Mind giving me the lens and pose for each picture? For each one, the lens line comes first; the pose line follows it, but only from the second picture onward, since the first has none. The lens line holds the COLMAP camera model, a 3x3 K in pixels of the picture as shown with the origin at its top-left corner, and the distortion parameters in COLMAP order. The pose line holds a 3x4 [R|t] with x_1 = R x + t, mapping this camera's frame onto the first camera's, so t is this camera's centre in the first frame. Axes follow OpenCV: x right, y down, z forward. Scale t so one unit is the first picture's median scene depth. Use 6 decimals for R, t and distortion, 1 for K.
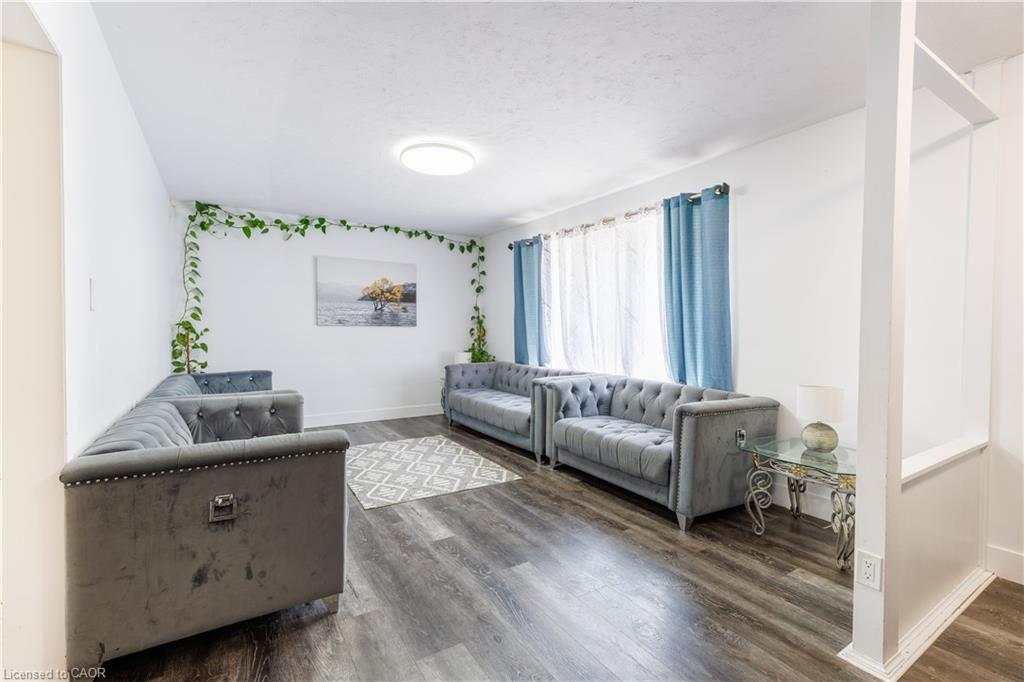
lens RADIAL K [[486.9, 0, 512.0], [0, 486.9, 341.0], [0, 0, 1]] dist [0.001377, -0.000306]
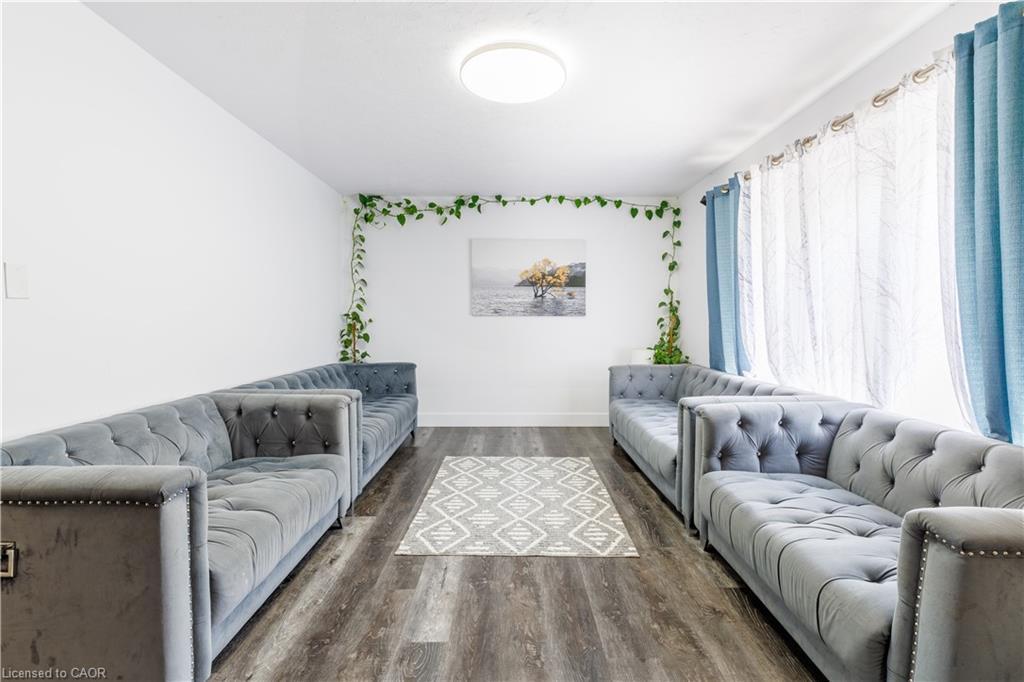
lens RADIAL K [[486.9, 0, 512.0], [0, 486.9, 341.0], [0, 0, 1]] dist [0.001377, -0.000306]
pose [[0.840920, 0.021720, -0.540723, 0.175569], [-0.011625, 0.999689, 0.022078, -0.005996], [0.541034, -0.012280, 0.840911, 0.310812]]
